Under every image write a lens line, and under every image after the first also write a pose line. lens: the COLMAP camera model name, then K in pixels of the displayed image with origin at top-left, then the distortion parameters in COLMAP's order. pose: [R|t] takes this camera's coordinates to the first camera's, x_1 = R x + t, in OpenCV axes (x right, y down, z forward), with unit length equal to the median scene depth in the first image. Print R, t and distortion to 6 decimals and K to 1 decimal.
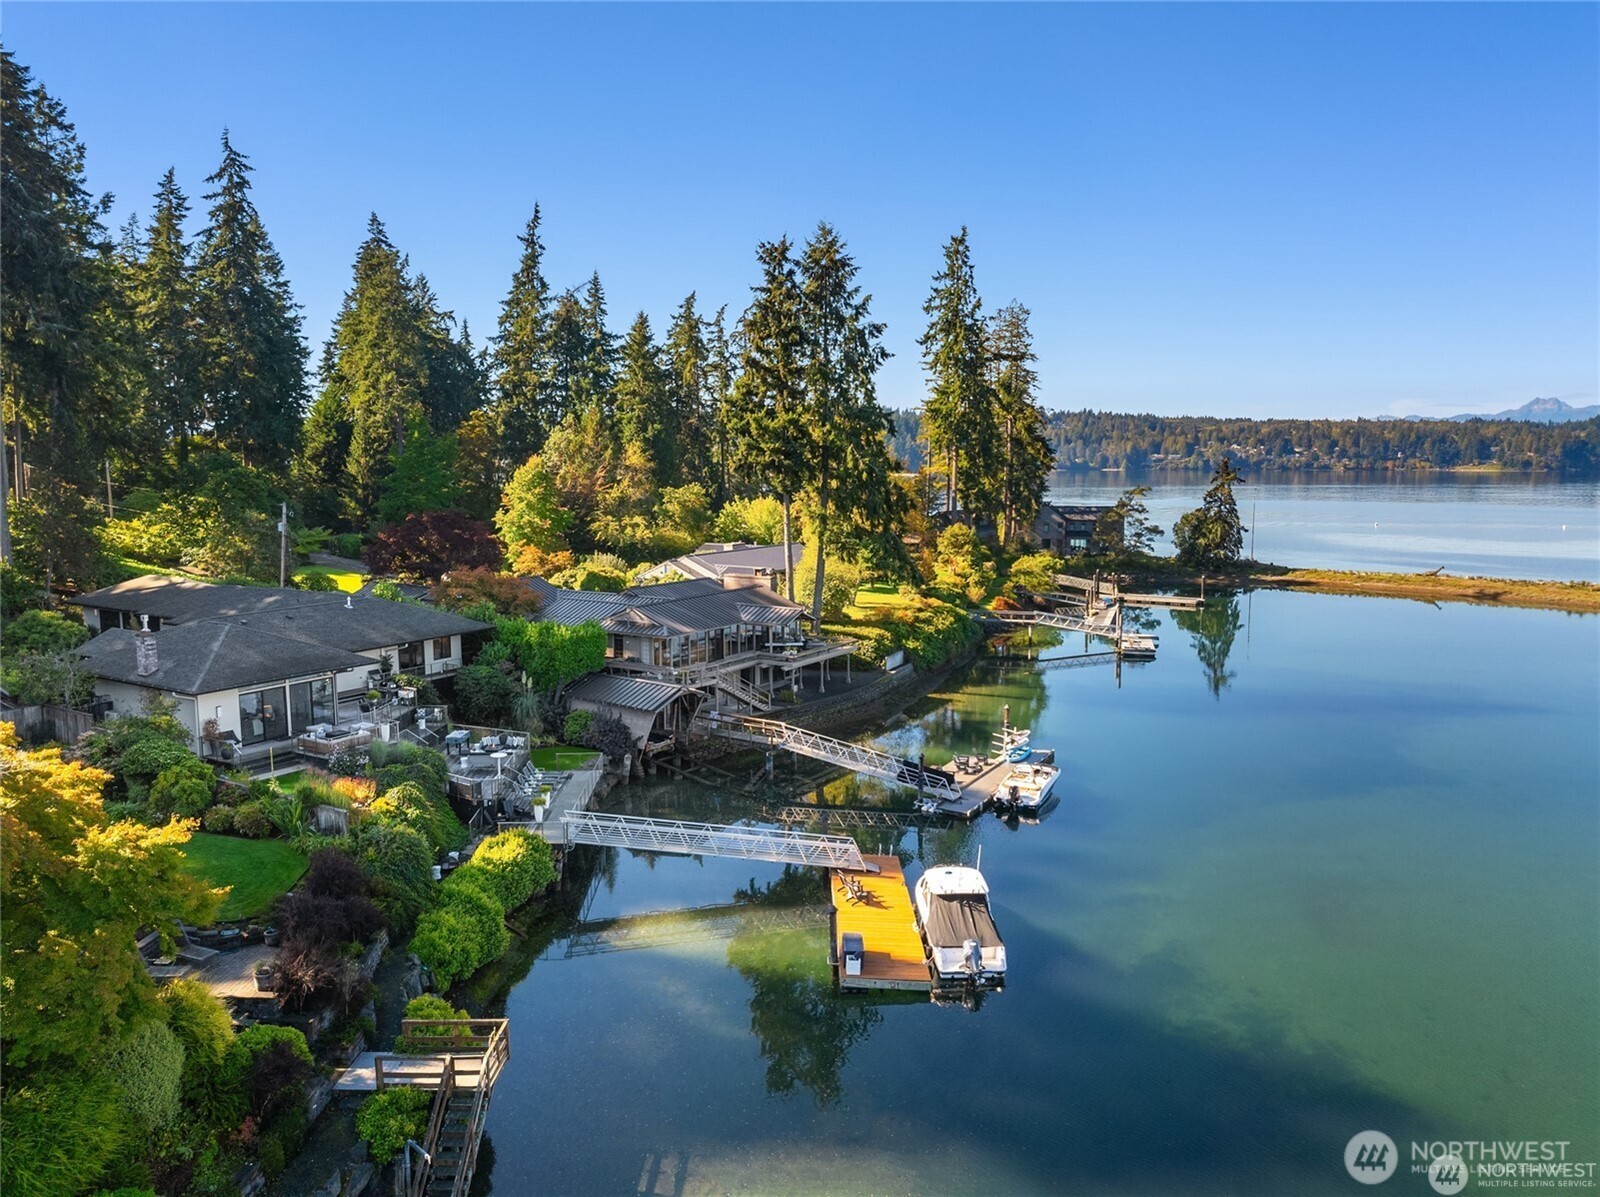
lens RADIAL K [[1120.1, 0, 801.3], [0, 1120.1, 641.6], [0, 0, 1]] dist [-0.039605, 0.000589]
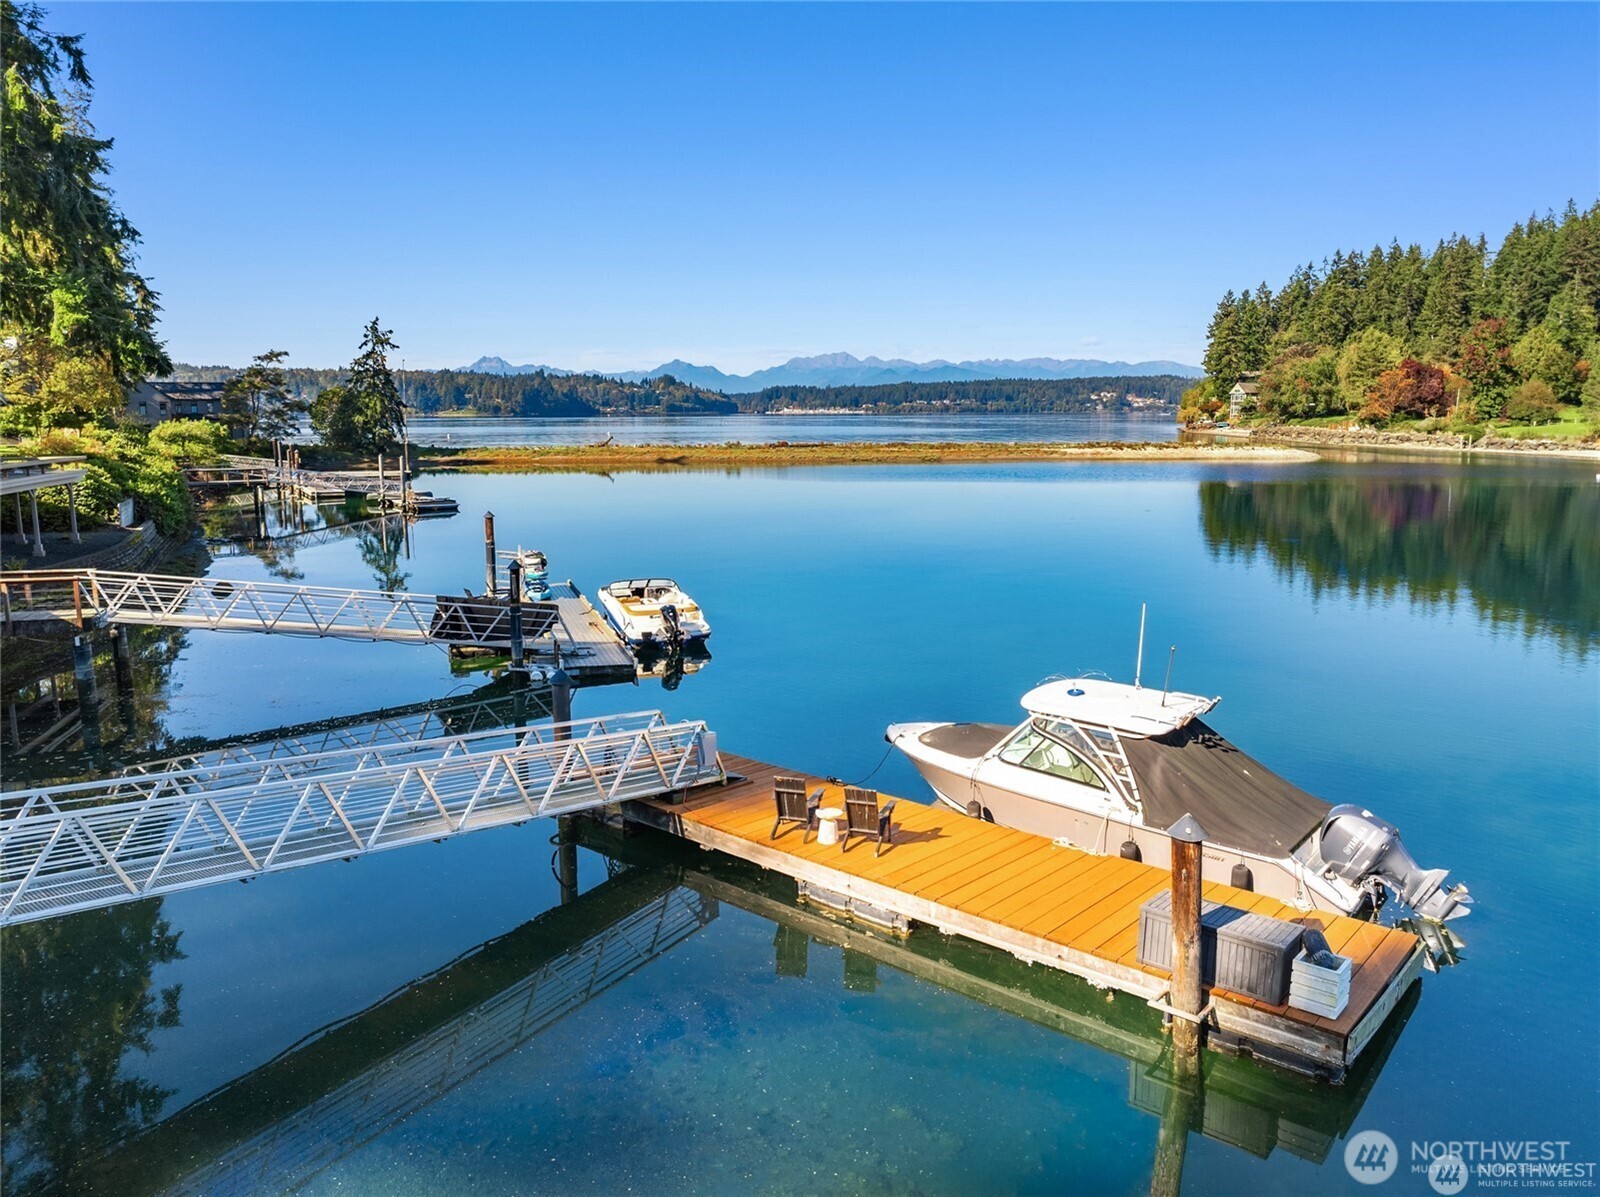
lens RADIAL K [[1120.1, 0, 801.3], [0, 1120.1, 641.6], [0, 0, 1]] dist [-0.039605, 0.000589]
pose [[0.664965, -0.146234, 0.732418, -0.054705], [0.113571, 0.989039, 0.094359, 0.034473], [-0.738189, 0.020437, 0.674285, 0.198046]]
